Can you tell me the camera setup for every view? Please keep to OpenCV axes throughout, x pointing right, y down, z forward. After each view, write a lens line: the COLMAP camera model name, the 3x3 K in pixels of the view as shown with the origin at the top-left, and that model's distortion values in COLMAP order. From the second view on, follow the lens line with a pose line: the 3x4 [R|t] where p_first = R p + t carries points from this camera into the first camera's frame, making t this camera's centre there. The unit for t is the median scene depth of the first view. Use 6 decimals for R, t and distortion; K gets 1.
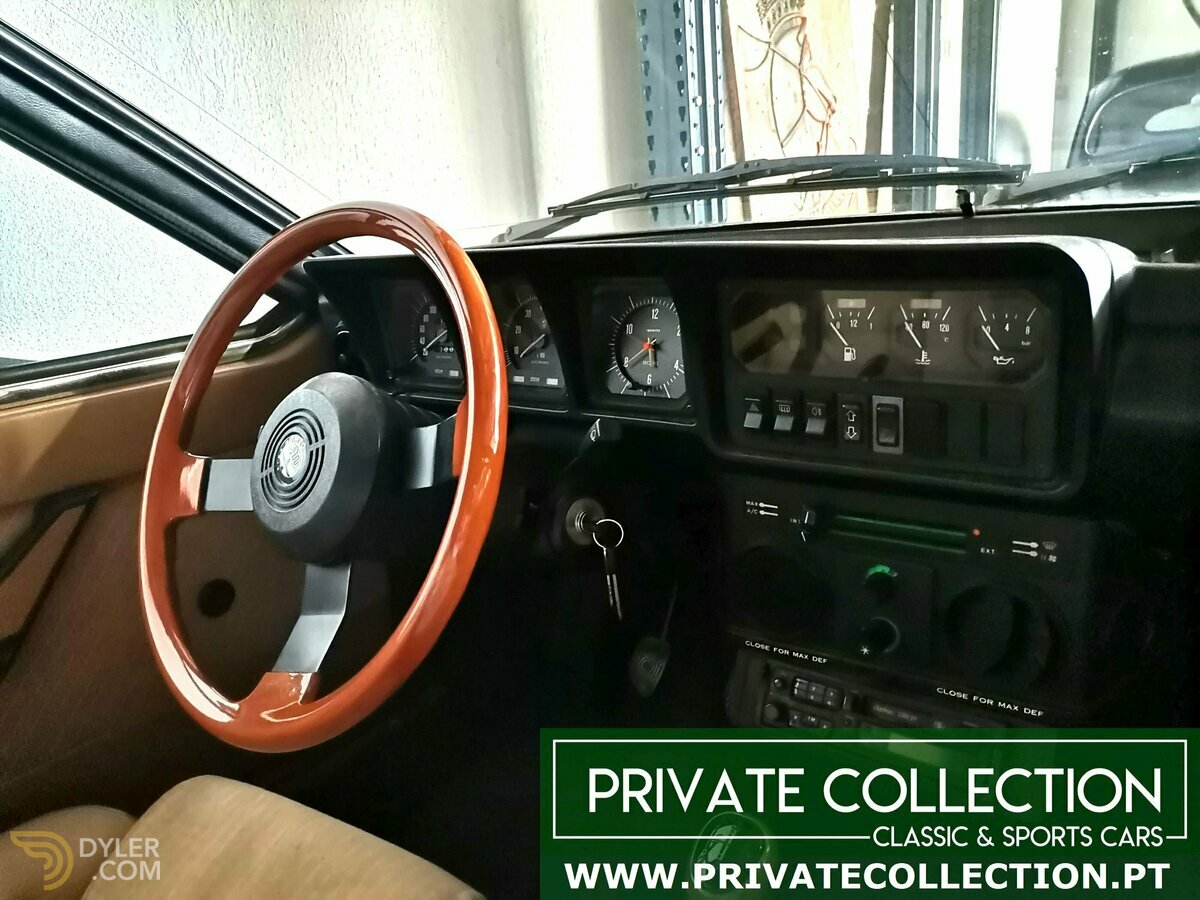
lens RADIAL K [[908.5, 0, 600.0], [0, 908.5, 450.0], [0, 0, 1]] dist [0.020047, 0.002224]
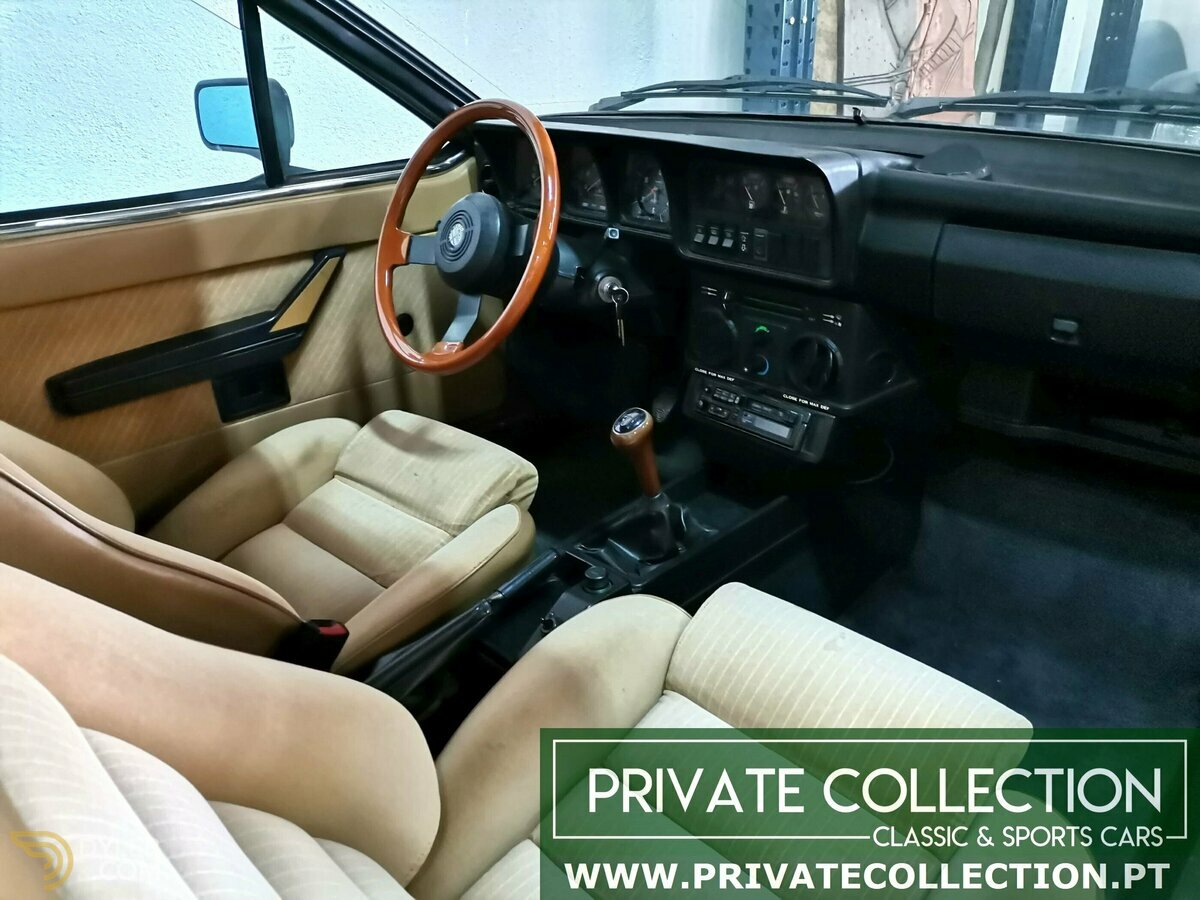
lens RADIAL K [[908.5, 0, 600.0], [0, 908.5, 450.0], [0, 0, 1]] dist [0.020047, 0.002224]
pose [[0.984060, 0.118782, -0.132354, 0.265802], [-0.093074, 0.978161, 0.185845, 0.063724], [0.151539, -0.170564, 0.973624, -0.889889]]
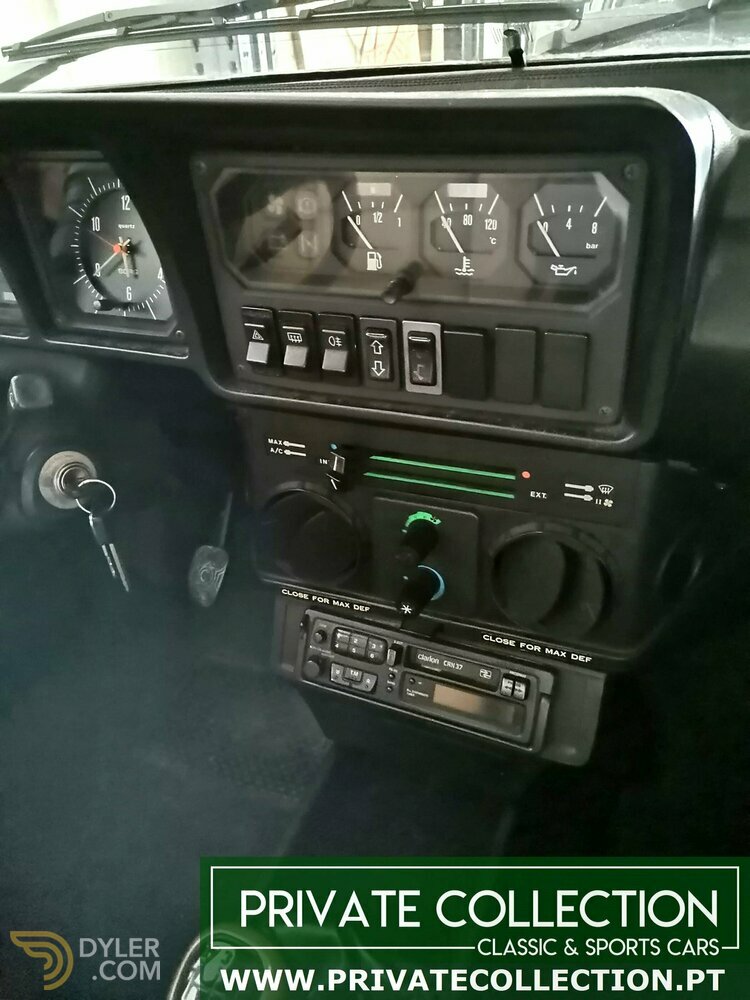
lens RADIAL K [[758.6, 0, 375.0], [0, 758.6, 500.0], [0, 0, 1]] dist [0.023391, 0.000468]
pose [[0.975826, -0.091618, 0.198417, 0.125745], [0.039992, 0.967415, 0.250018, -0.068385], [-0.214858, -0.236039, 0.947693, 0.336197]]
